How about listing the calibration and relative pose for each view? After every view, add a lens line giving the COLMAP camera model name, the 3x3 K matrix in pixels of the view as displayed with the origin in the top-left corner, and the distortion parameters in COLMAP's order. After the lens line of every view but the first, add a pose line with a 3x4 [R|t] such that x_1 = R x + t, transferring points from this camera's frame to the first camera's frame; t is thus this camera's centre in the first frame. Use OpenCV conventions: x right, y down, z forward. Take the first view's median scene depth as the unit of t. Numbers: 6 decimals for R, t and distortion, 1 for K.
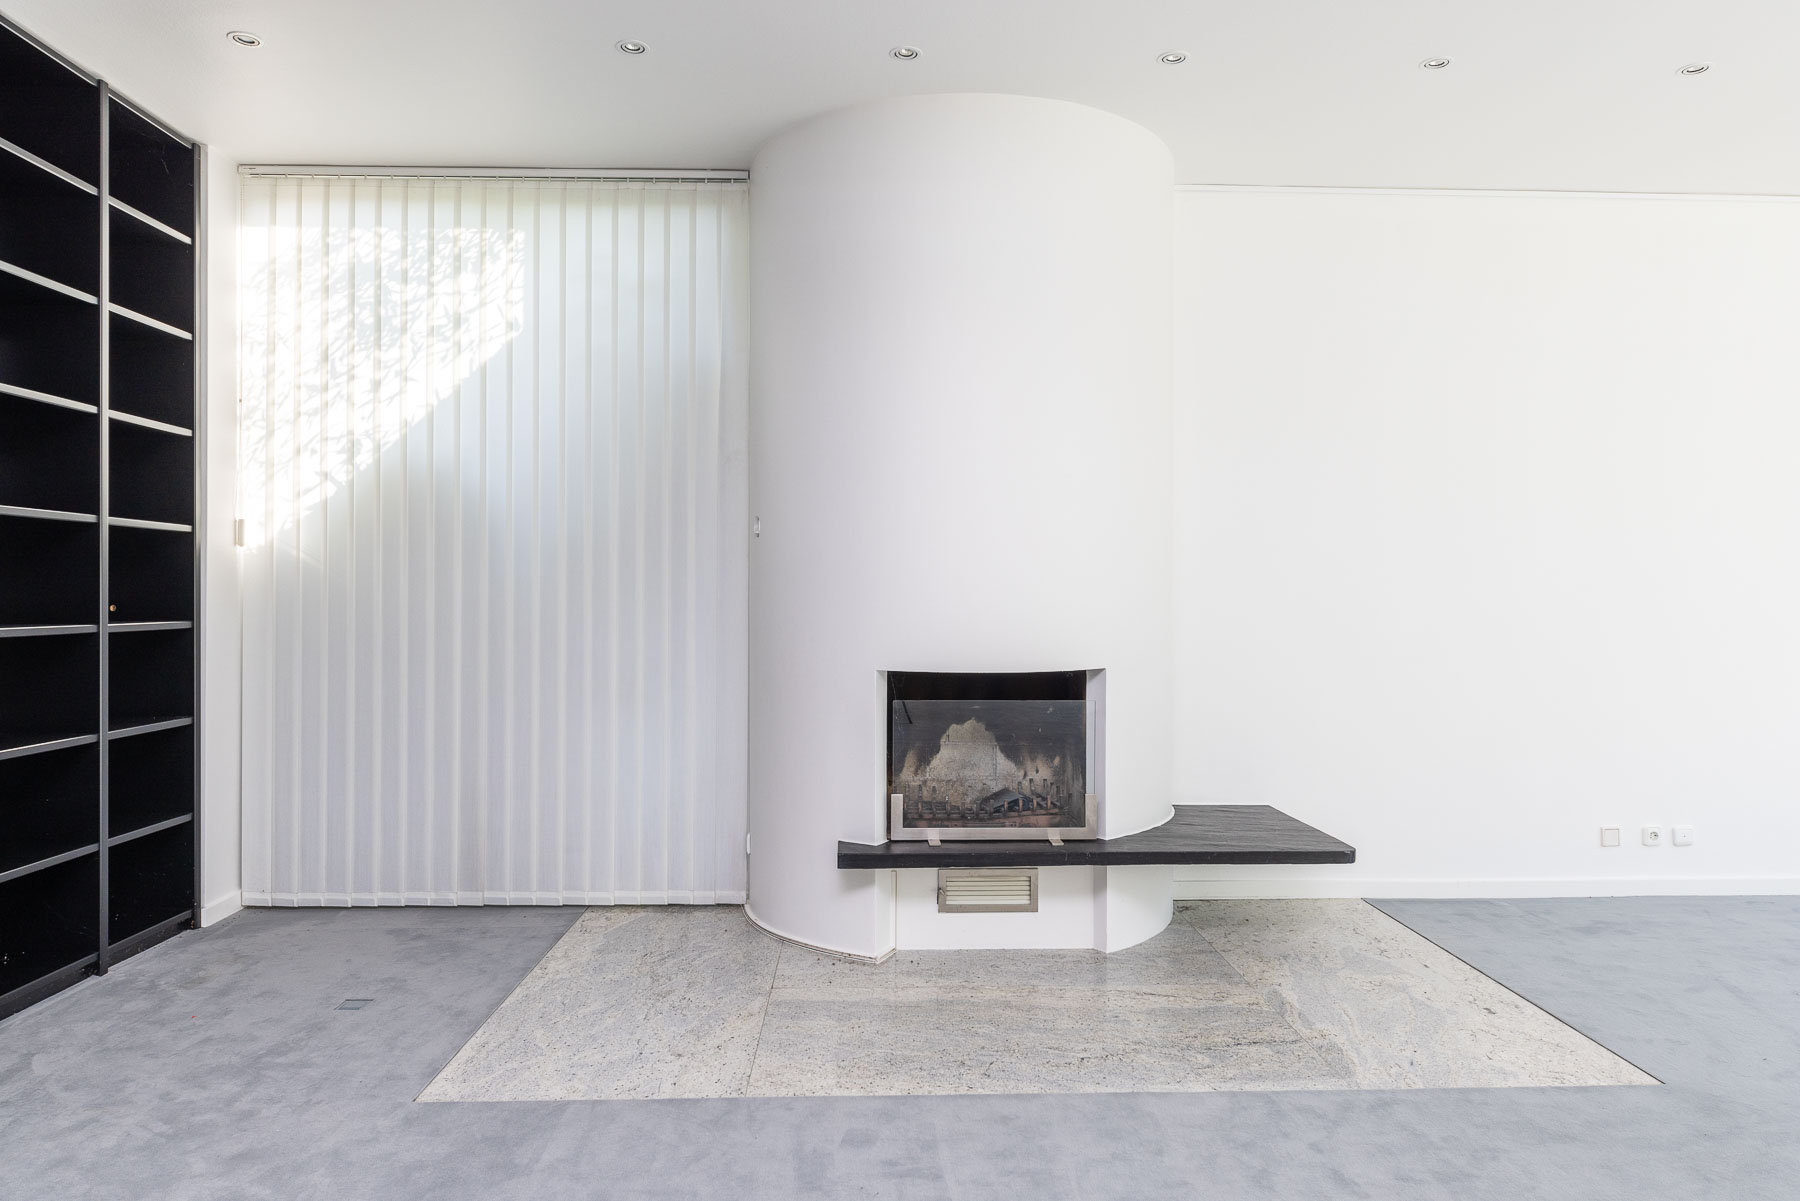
lens RADIAL K [[1040.3, 0, 900.0], [0, 1040.3, 600.5], [0, 0, 1]] dist [0.003437, 0.000563]
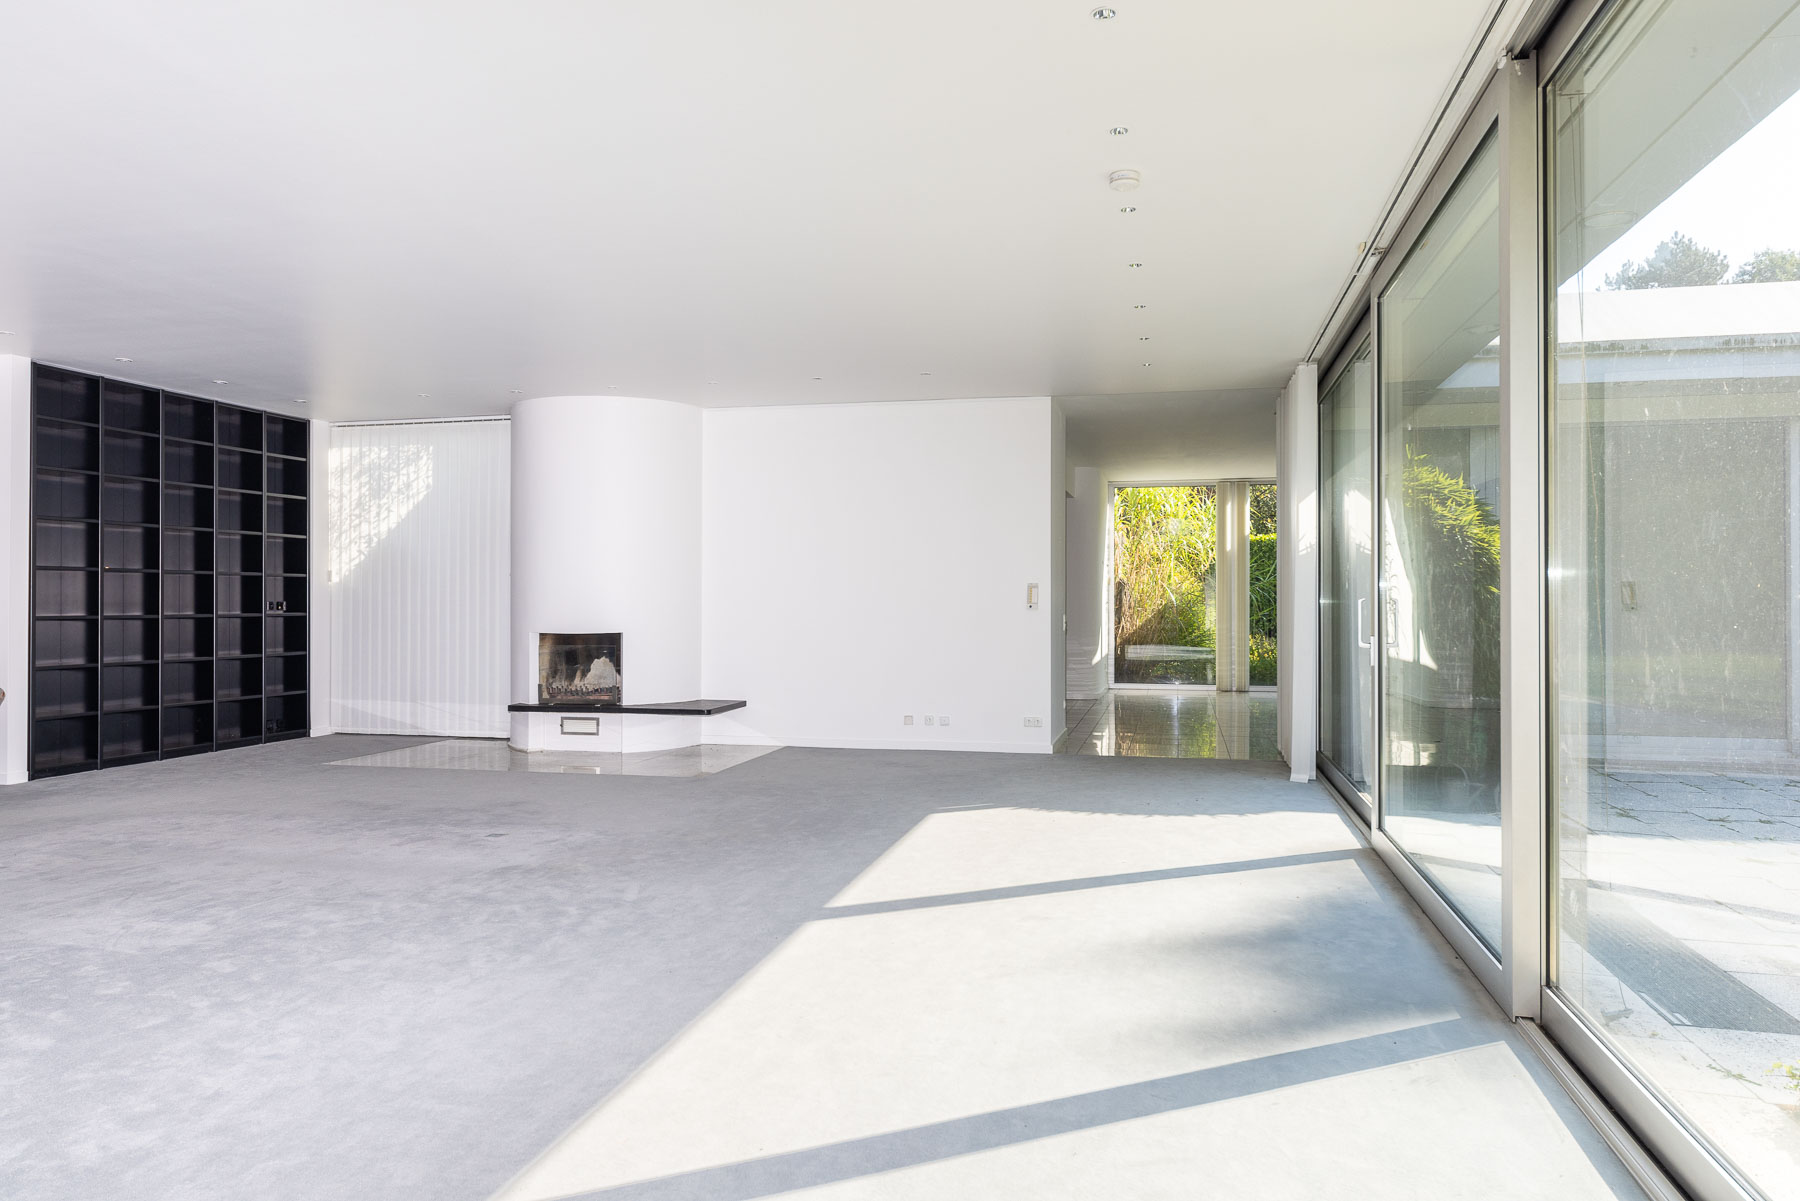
lens RADIAL K [[1040.3, 0, 900.0], [0, 1040.3, 600.5], [0, 0, 1]] dist [0.003437, 0.000563]
pose [[0.973473, -0.003953, -0.228769, 1.201468], [0.003382, 0.999990, -0.002890, 0.000903], [0.228778, 0.002040, 0.973477, -1.040354]]
